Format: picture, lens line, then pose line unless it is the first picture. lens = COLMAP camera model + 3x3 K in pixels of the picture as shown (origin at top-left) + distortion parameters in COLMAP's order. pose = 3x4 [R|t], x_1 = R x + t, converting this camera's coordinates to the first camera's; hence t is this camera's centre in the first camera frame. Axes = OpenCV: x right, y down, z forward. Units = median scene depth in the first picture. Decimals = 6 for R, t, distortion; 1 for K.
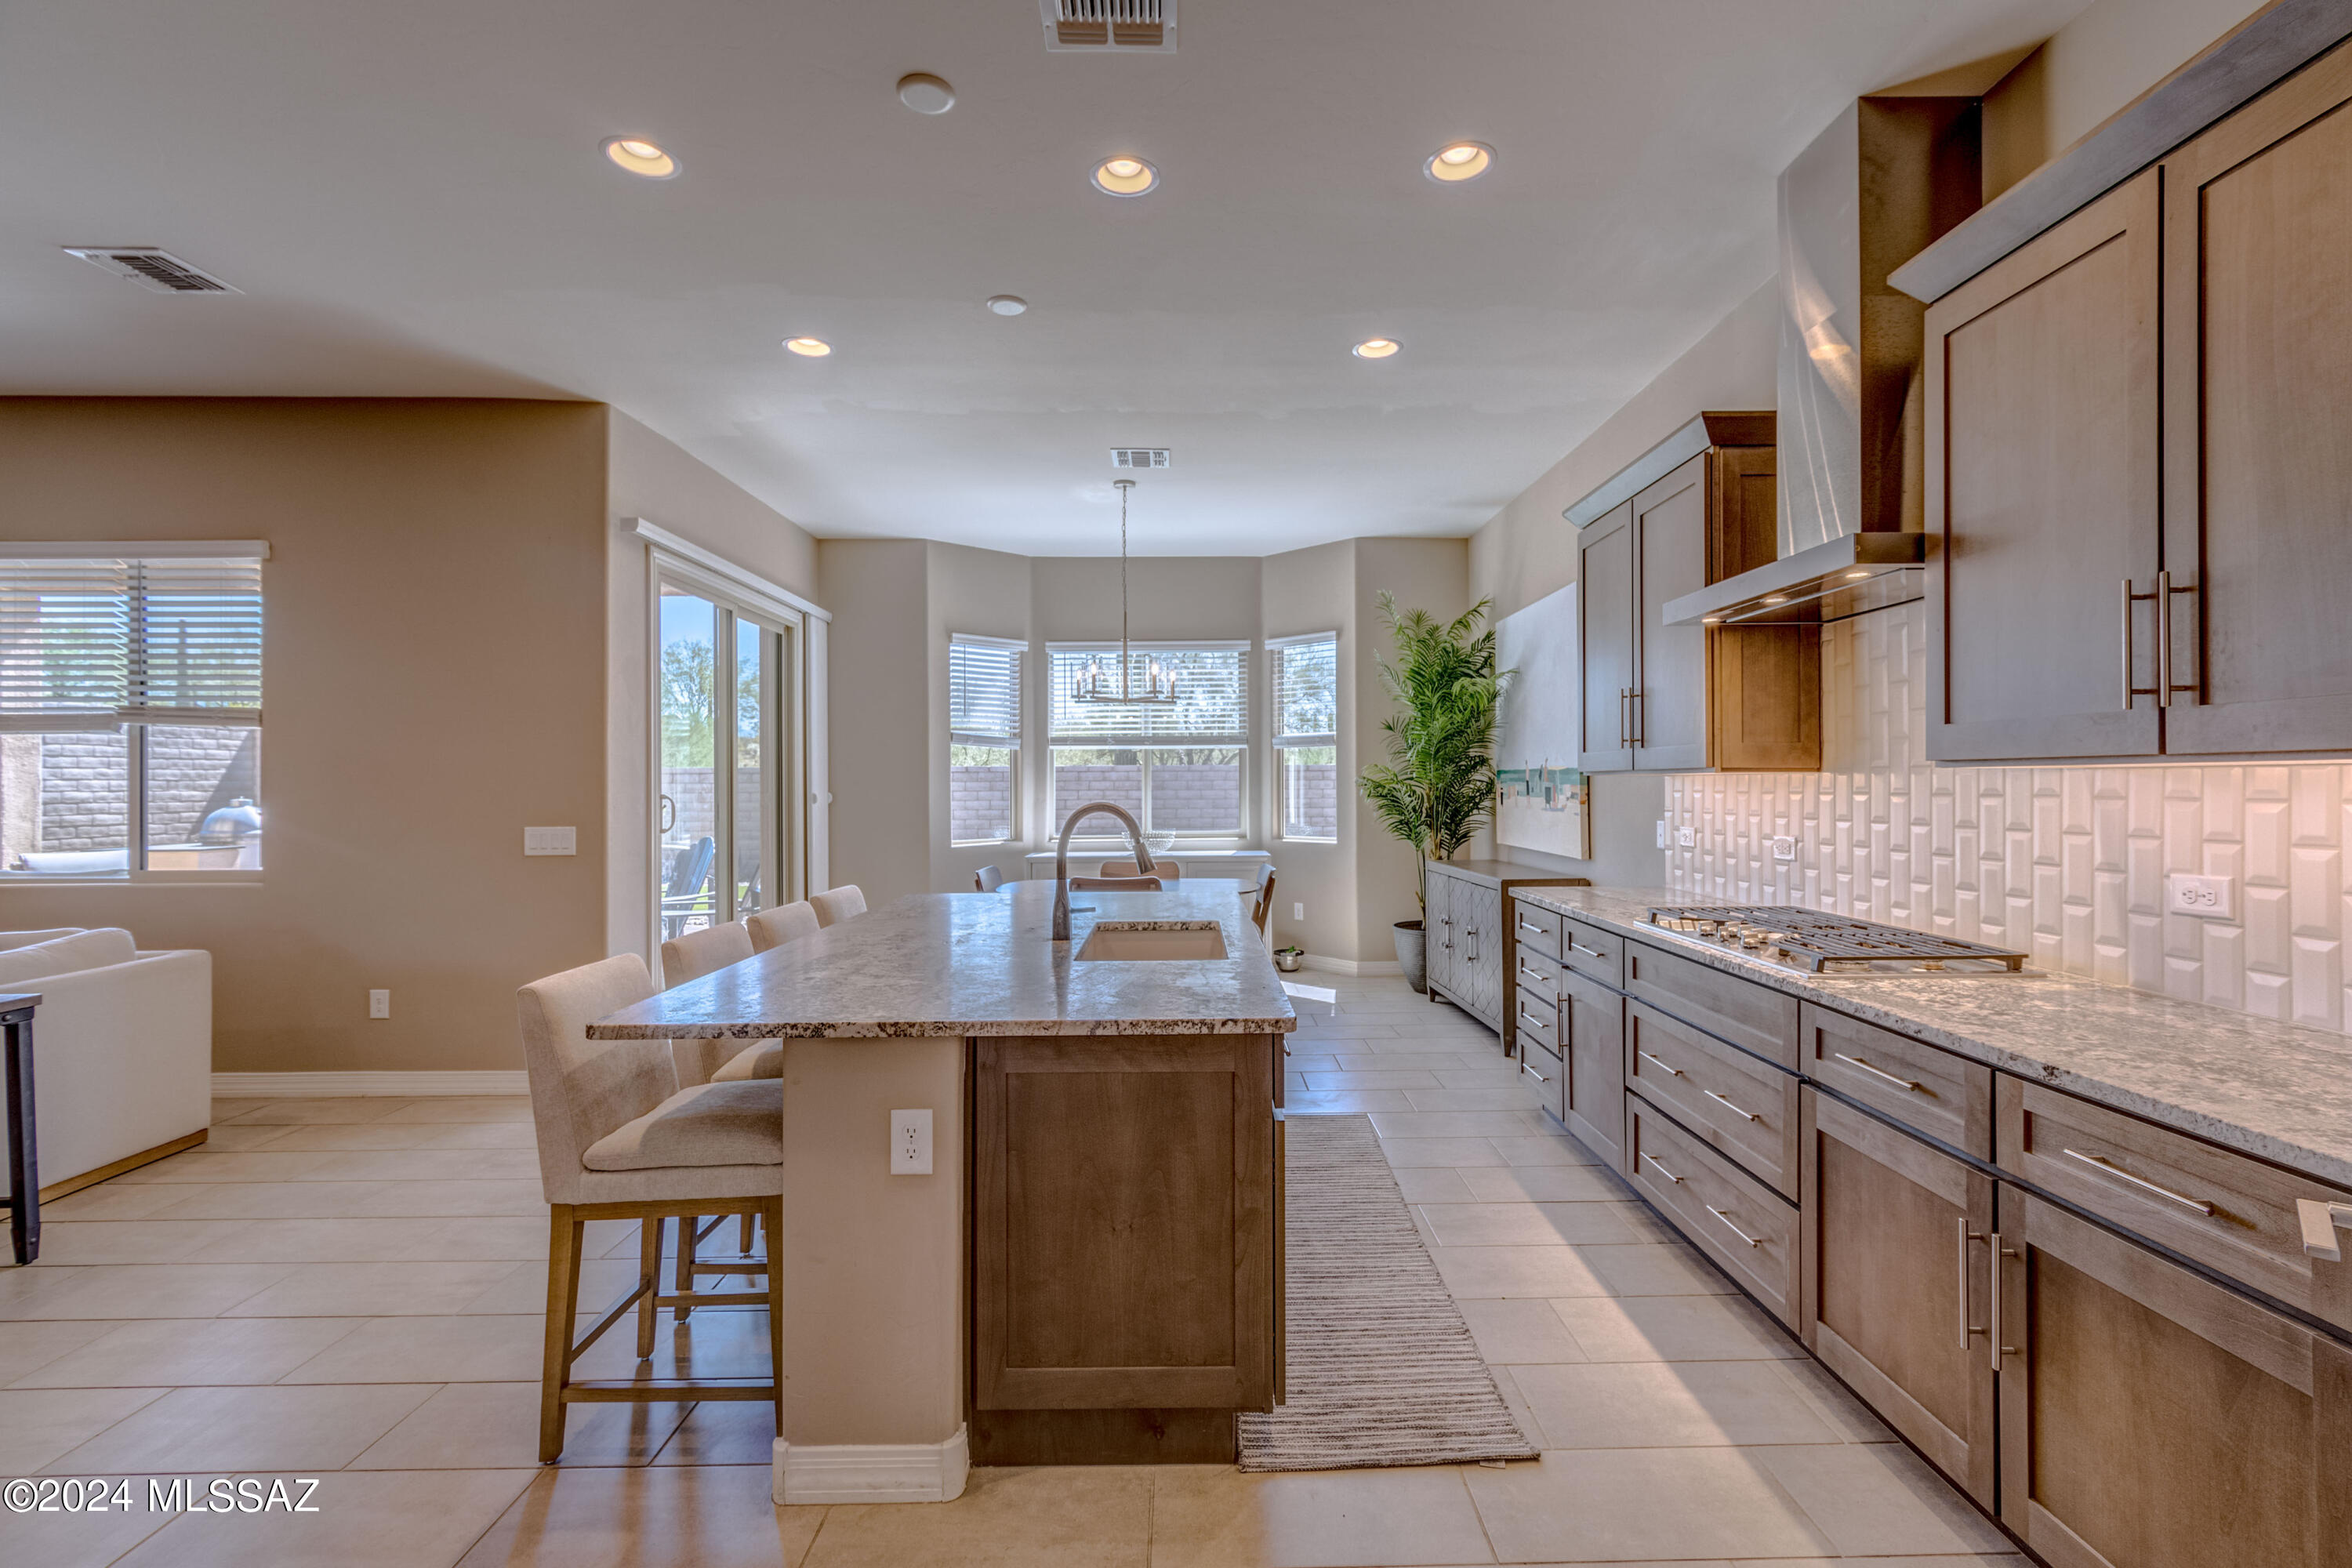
lens RADIAL K [[1033.6, 0, 1203.8], [0, 1033.6, 782.1], [0, 0, 1]] dist [0.006452, -0.005581]
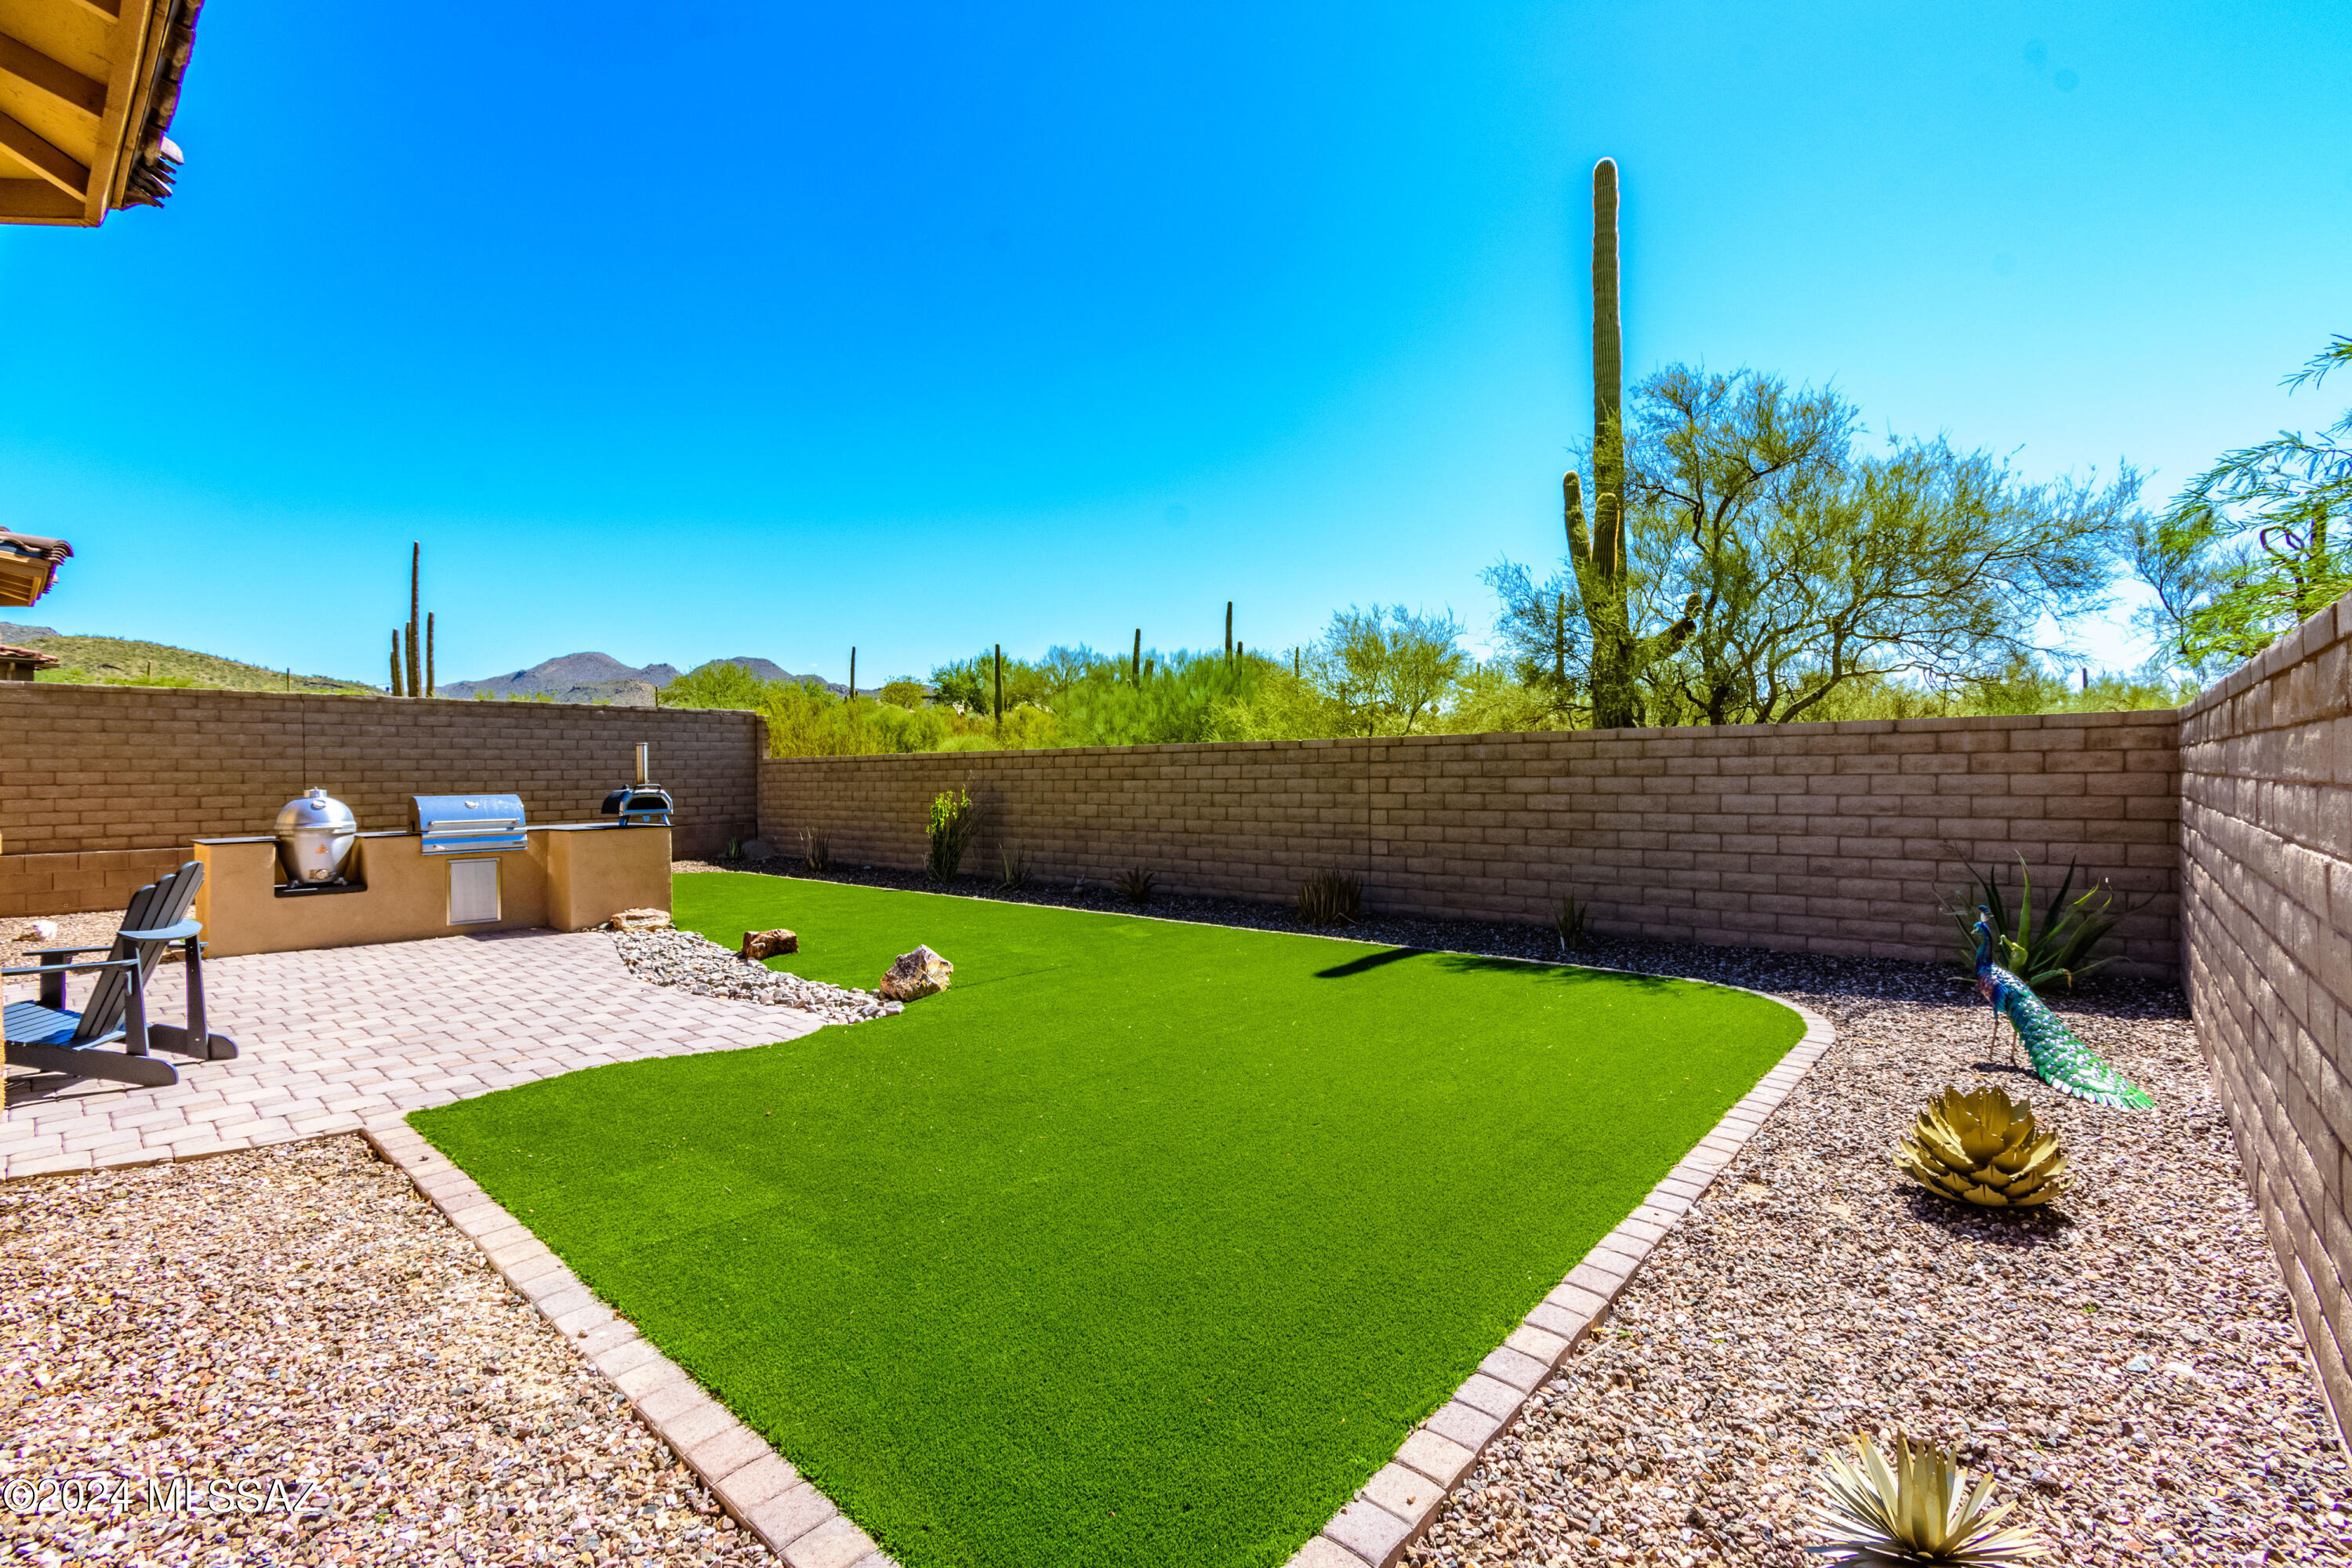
lens RADIAL K [[1033.6, 0, 1203.8], [0, 1033.6, 782.1], [0, 0, 1]] dist [0.006452, -0.005581]
pose [[0.743352, 0.002524, -0.668896, 0.675959], [0.008529, 0.999876, 0.013251, 0.006981], [0.668846, -0.015555, 0.743238, 1.799709]]
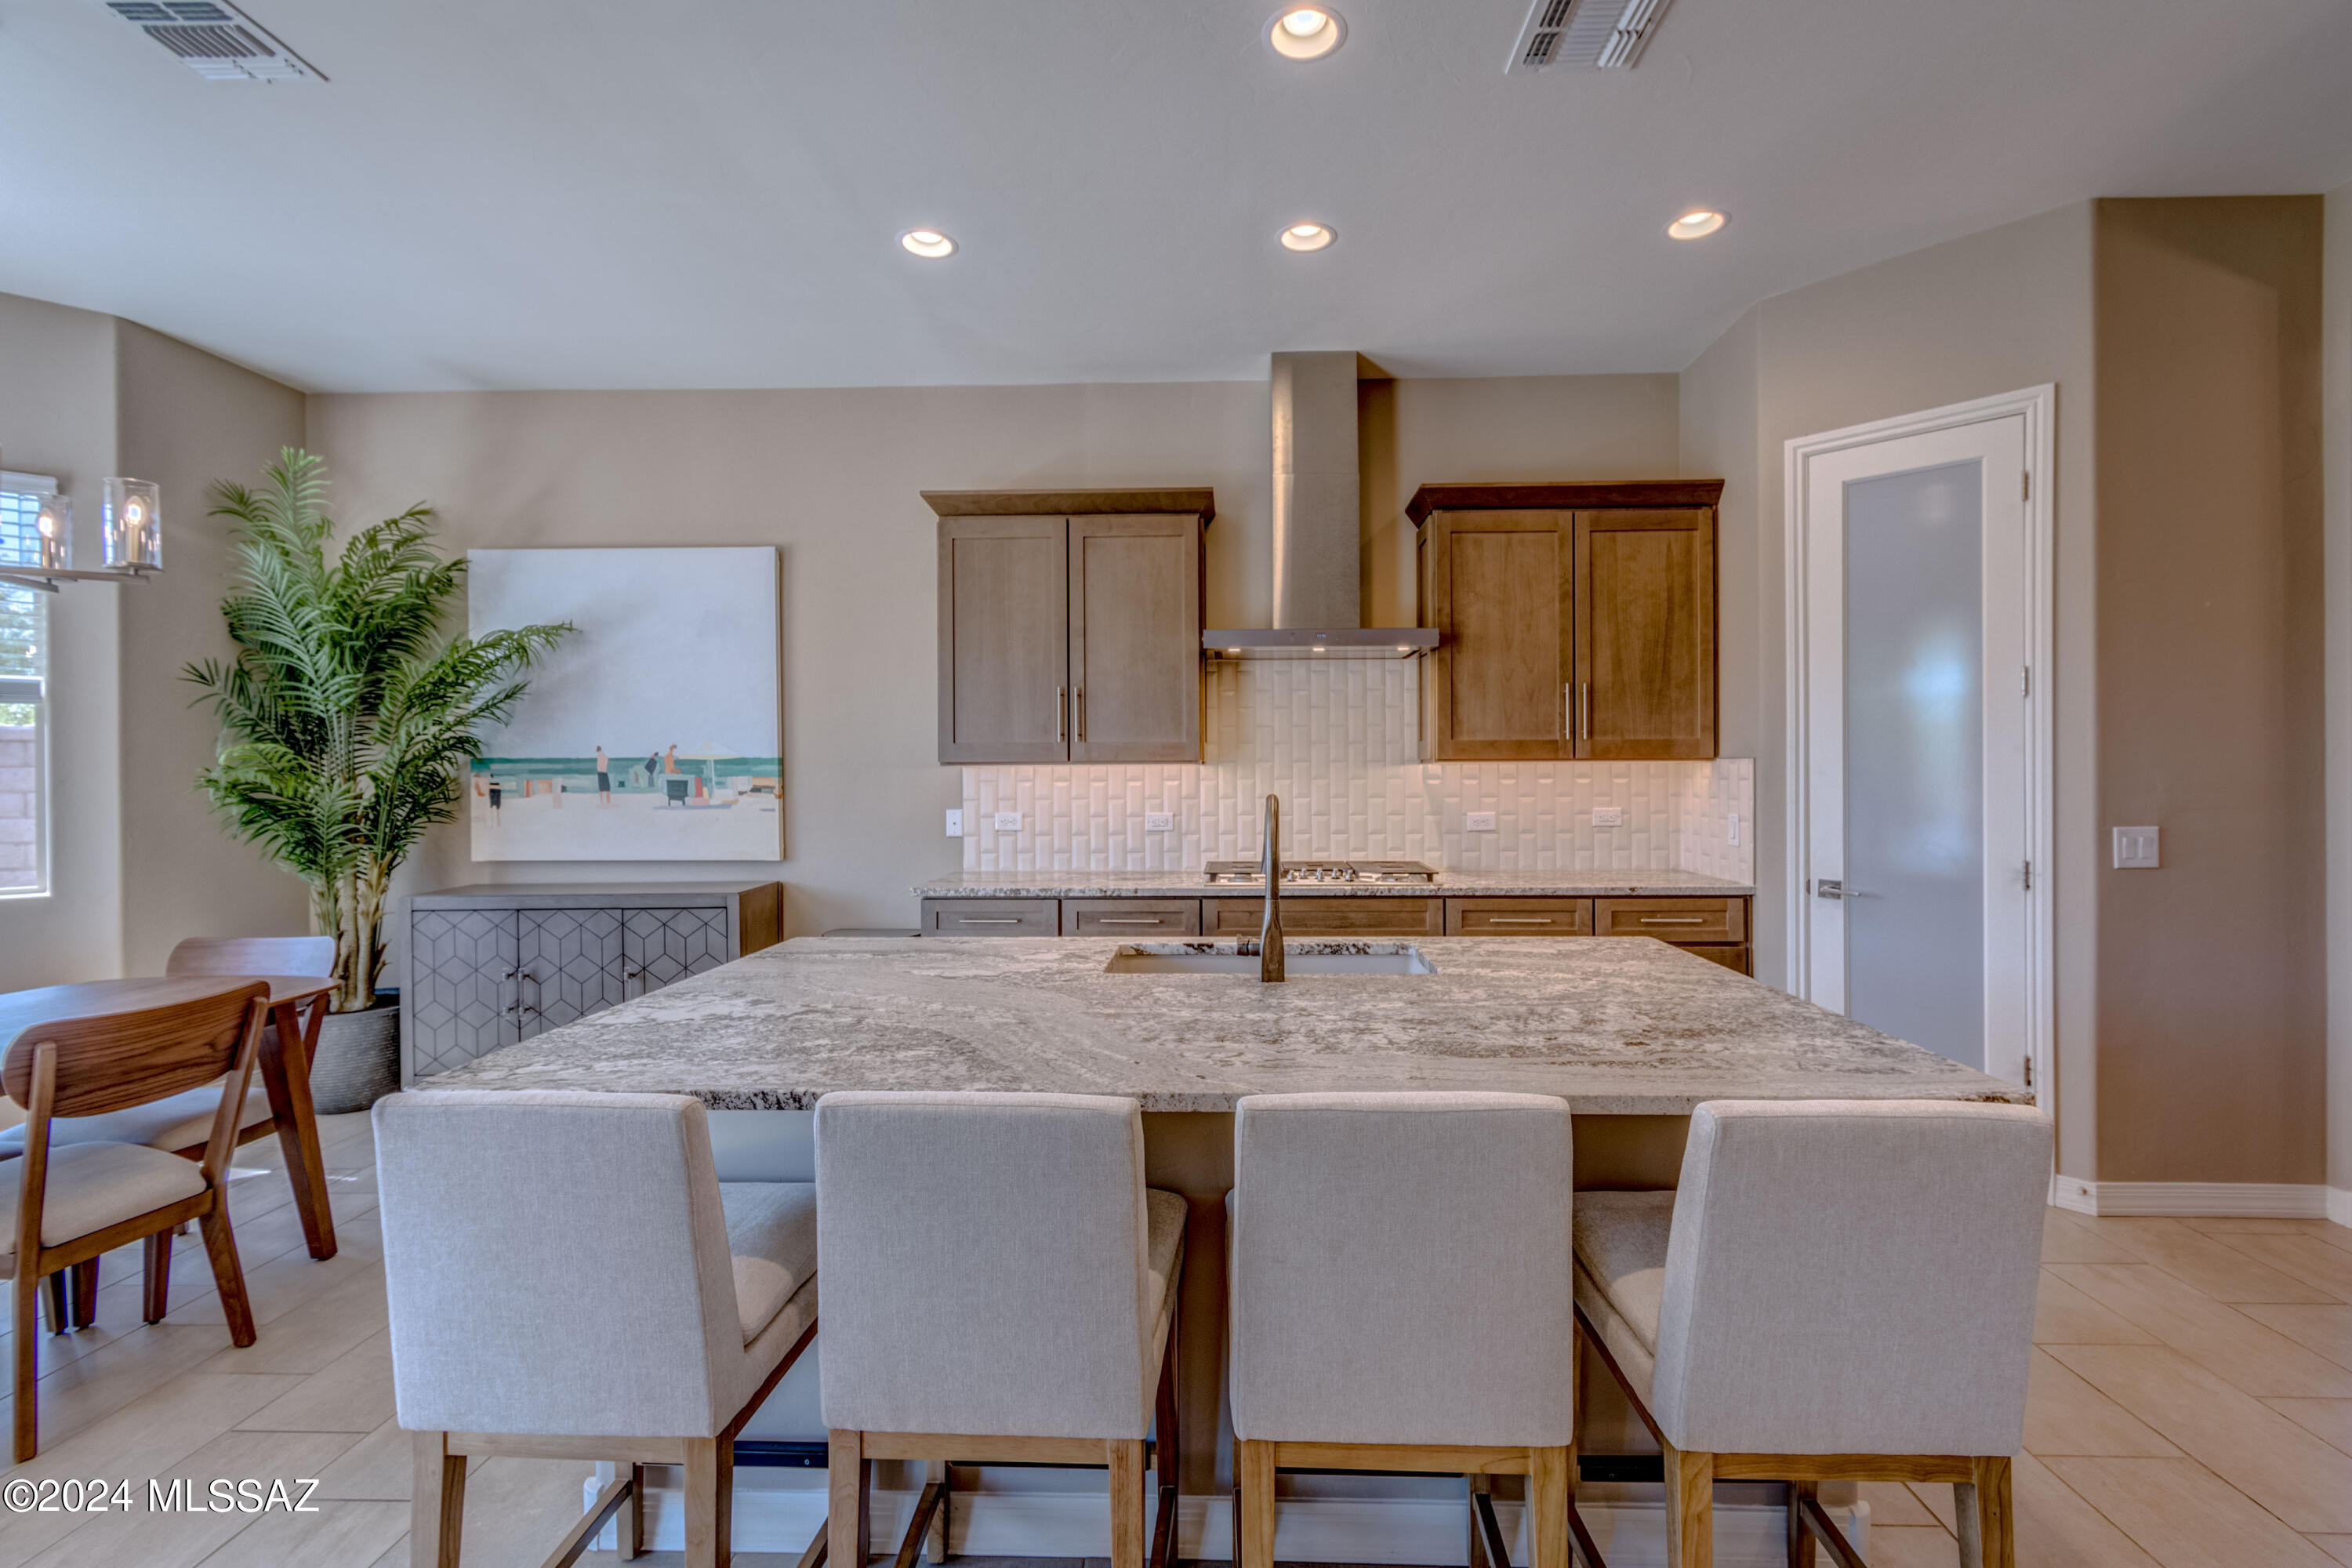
lens RADIAL K [[1028.1, 0, 1207.3], [0, 1028.1, 772.2], [0, 0, 1]] dist [0.002327, -0.000730]
pose [[0.044024, 0.003771, 0.999023, -0.569523], [0.004009, 0.999984, -0.003951, 0.004228], [-0.999022, 0.004179, 0.044008, 0.666197]]
